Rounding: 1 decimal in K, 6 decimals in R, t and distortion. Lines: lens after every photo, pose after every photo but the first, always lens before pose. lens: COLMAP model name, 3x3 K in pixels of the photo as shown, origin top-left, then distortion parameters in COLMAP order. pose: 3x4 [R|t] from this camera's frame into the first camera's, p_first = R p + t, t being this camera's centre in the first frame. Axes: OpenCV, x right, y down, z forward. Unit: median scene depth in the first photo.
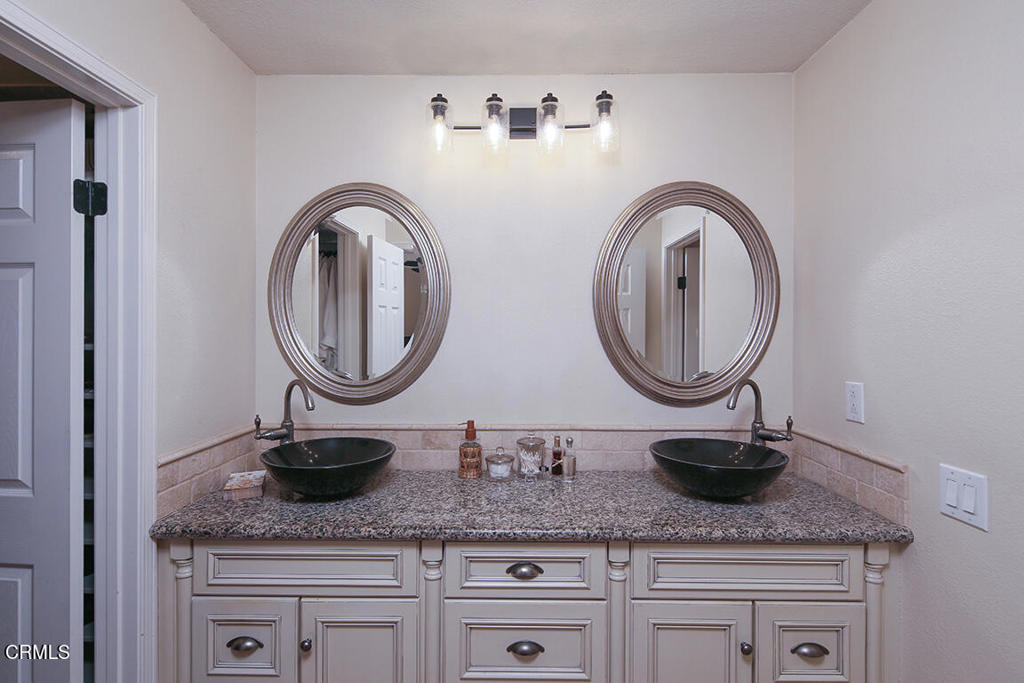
lens RADIAL K [[502.1, 0, 512.0], [0, 502.1, 341.5], [0, 0, 1]] dist [0.013240, -0.011822]
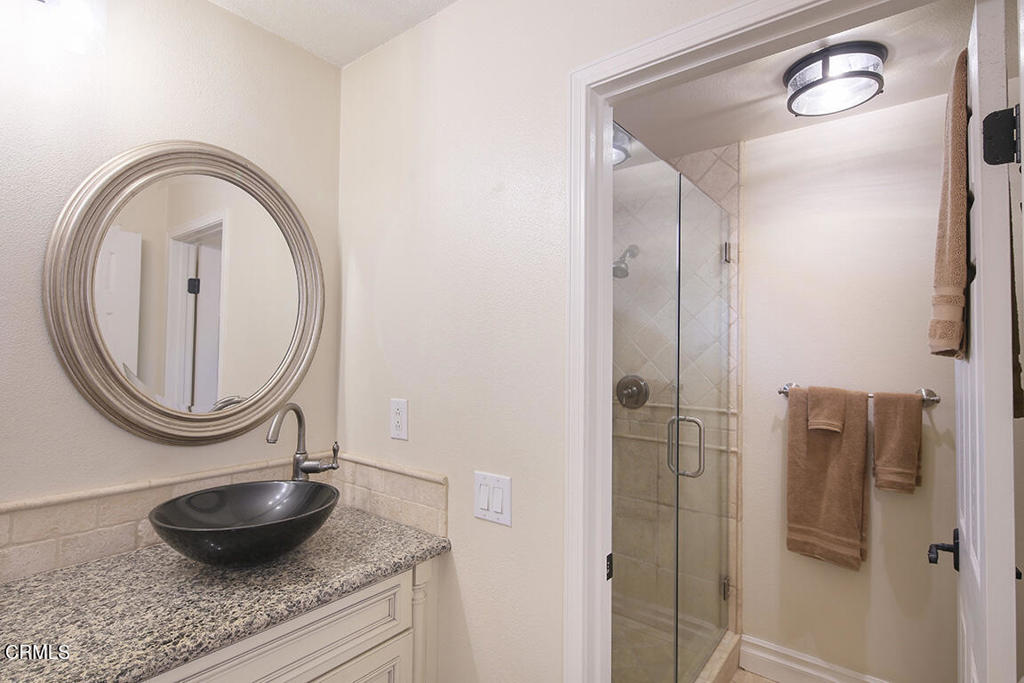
lens RADIAL K [[502.1, 0, 512.0], [0, 502.1, 341.5], [0, 0, 1]] dist [0.013240, -0.011822]
pose [[0.616654, 0.025176, 0.786832, 0.042898], [0.002857, 0.999410, -0.034217, 0.003525], [-0.787229, 0.023348, 0.616218, 0.226721]]
